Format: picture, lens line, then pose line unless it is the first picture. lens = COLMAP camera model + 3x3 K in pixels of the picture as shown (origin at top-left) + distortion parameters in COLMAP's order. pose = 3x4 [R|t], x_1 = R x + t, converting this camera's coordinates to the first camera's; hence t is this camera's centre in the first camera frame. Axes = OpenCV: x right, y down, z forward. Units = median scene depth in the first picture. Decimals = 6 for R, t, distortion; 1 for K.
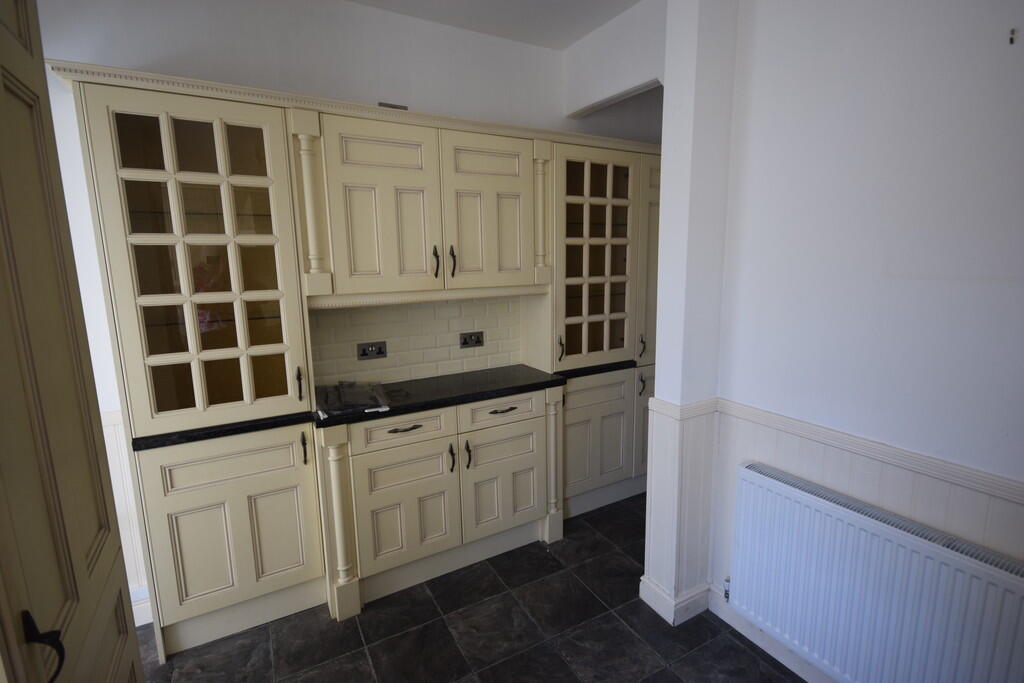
lens RADIAL K [[491.0, 0, 509.7], [0, 491.0, 338.5], [0, 0, 1]] dist [0.011710, -0.003307]
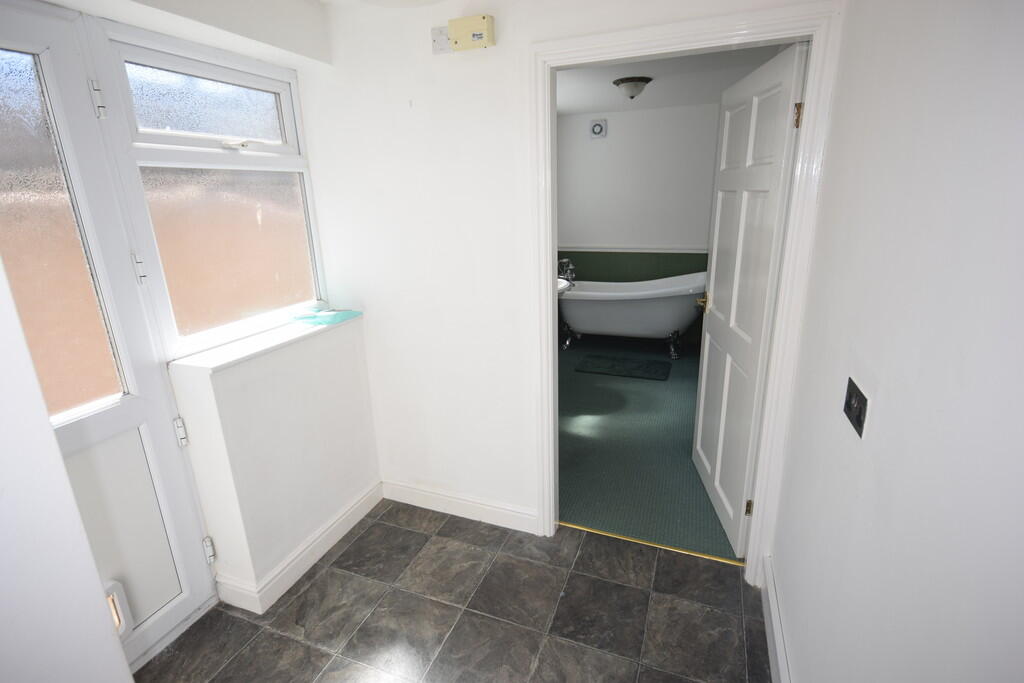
lens RADIAL K [[491.0, 0, 512.1], [0, 491.0, 339.8], [0, 0, 1]] dist [0.011710, -0.003307]
pose [[-0.767086, 0.199452, -0.609752, 0.401677], [-0.080175, 0.913190, 0.399570, -0.162298], [0.636514, 0.355391, -0.684505, 1.030322]]
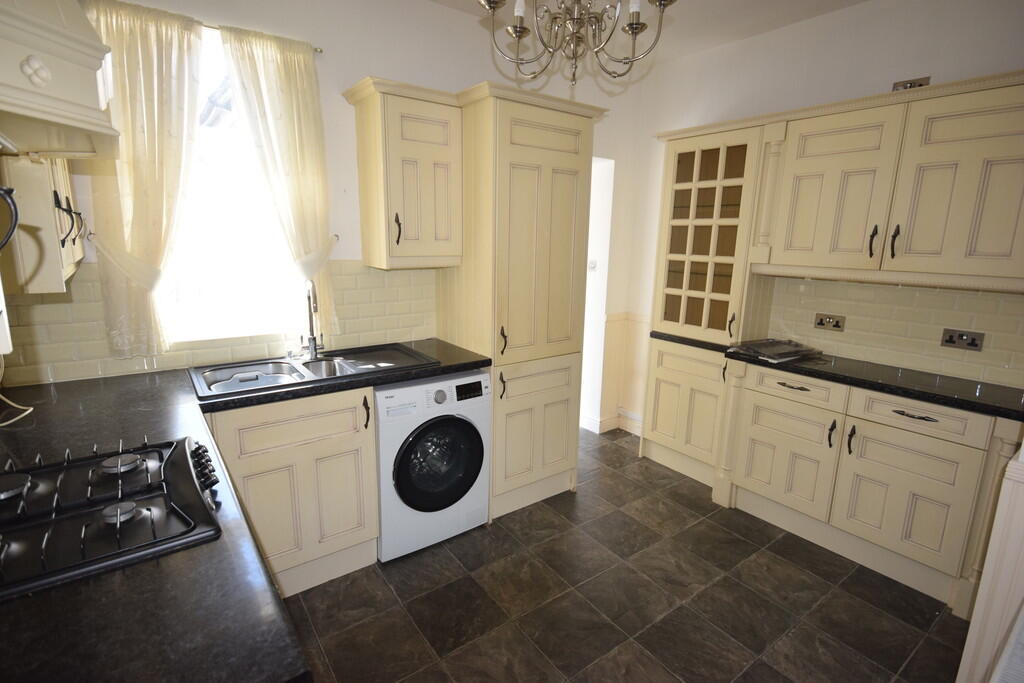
lens RADIAL K [[491.0, 0, 515.3], [0, 491.0, 340.3], [0, 0, 1]] dist [0.011710, -0.003307]
pose [[0.125571, 0.220282, -0.967320, 0.871196], [-0.190869, 0.962186, 0.194335, -0.021199], [0.973551, 0.160229, 0.162868, 0.181291]]
